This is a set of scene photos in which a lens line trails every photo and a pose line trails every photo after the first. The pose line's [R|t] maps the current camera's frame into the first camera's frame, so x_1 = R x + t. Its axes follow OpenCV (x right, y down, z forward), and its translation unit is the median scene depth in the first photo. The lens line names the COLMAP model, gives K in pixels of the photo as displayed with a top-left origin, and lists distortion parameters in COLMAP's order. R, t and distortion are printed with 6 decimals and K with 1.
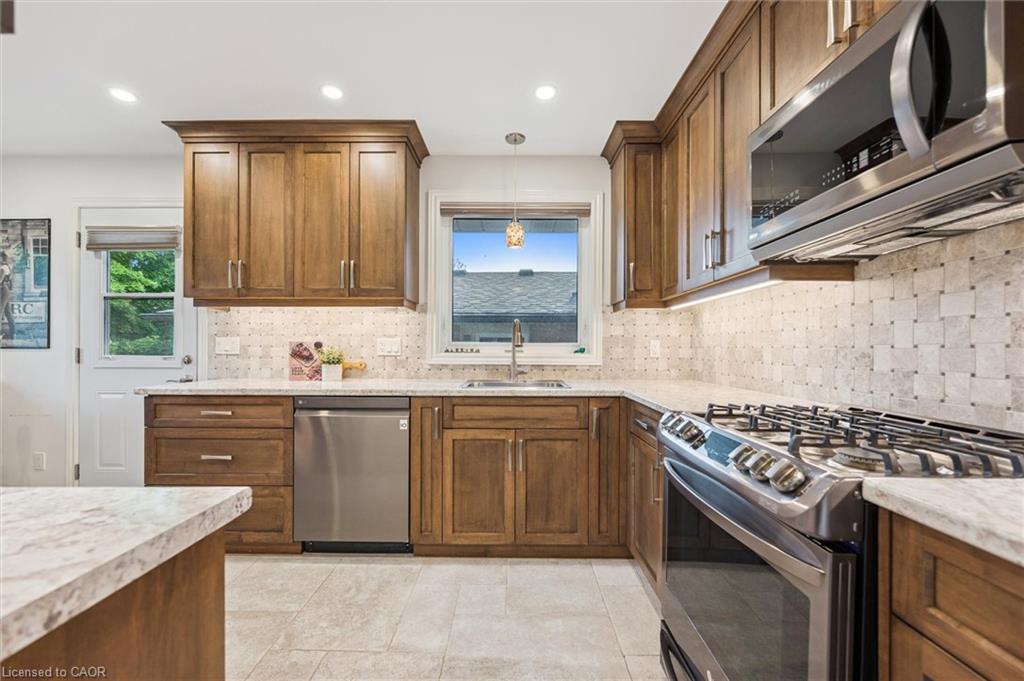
lens RADIAL K [[410.2, 0, 513.9], [0, 410.2, 347.4], [0, 0, 1]] dist [-0.002008, -0.000571]
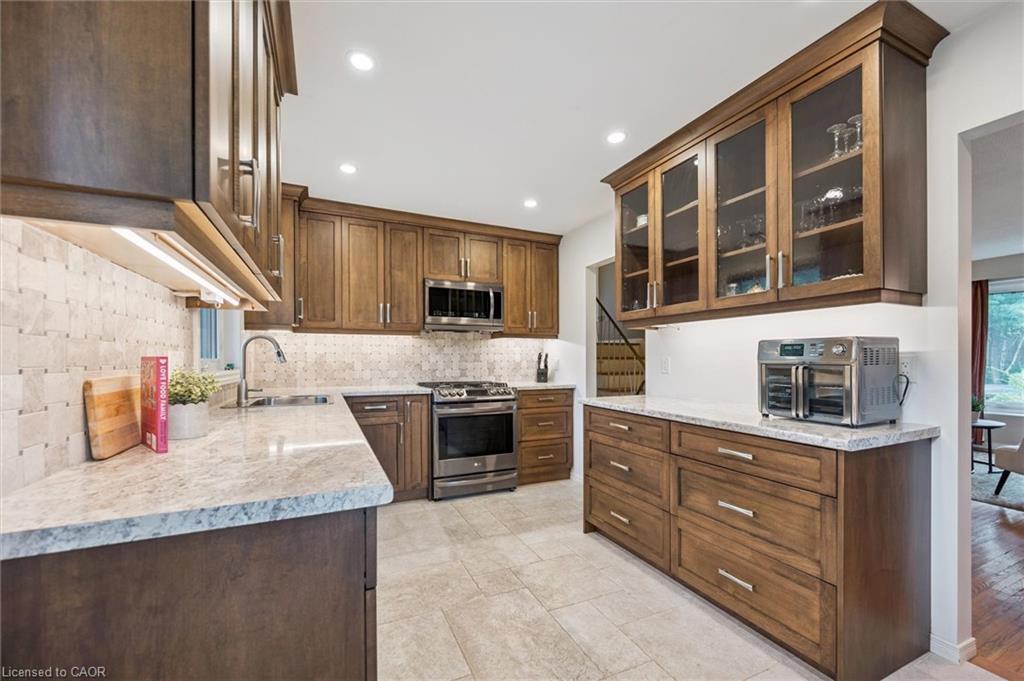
lens RADIAL K [[410.2, 0, 506.5], [0, 410.2, 357.8], [0, 0, 1]] dist [-0.002008, -0.000571]
pose [[-0.402267, 0.000764, 0.915522, -1.282134], [-0.002499, 0.999995, -0.001933, -0.016308], [-0.915519, -0.003066, -0.402263, 1.034522]]
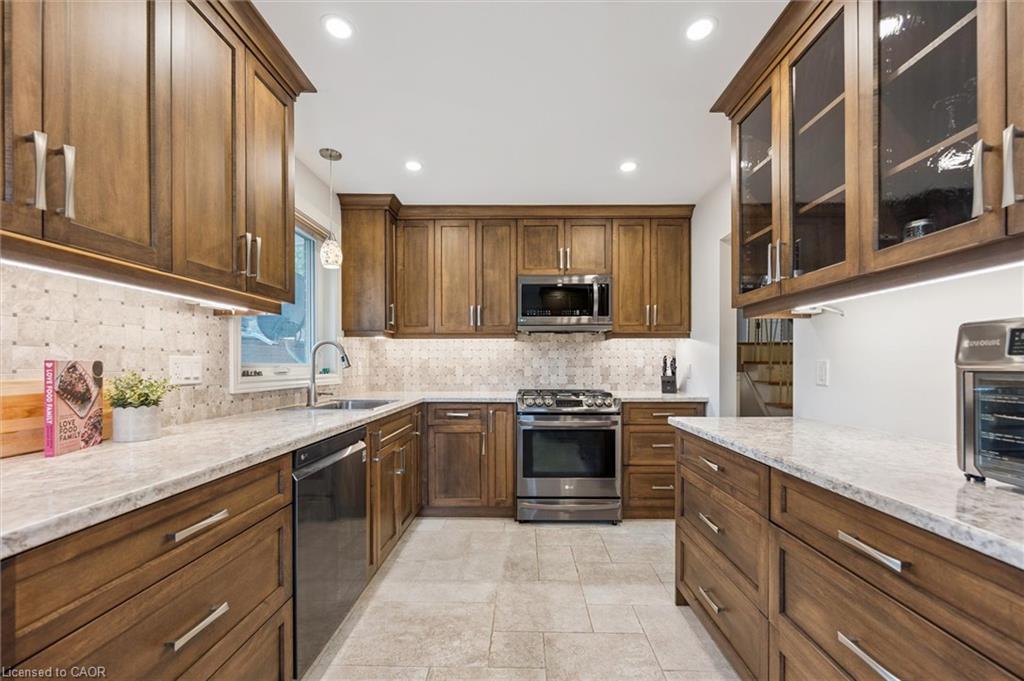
lens RADIAL K [[410.2, 0, 511.9], [0, 410.2, 365.5], [0, 0, 1]] dist [-0.002008, -0.000571]
pose [[0.027962, -0.003671, 0.999602, -1.138204], [-0.000943, 0.999993, 0.003699, -0.013550], [-0.999609, -0.001046, 0.027958, 0.643019]]
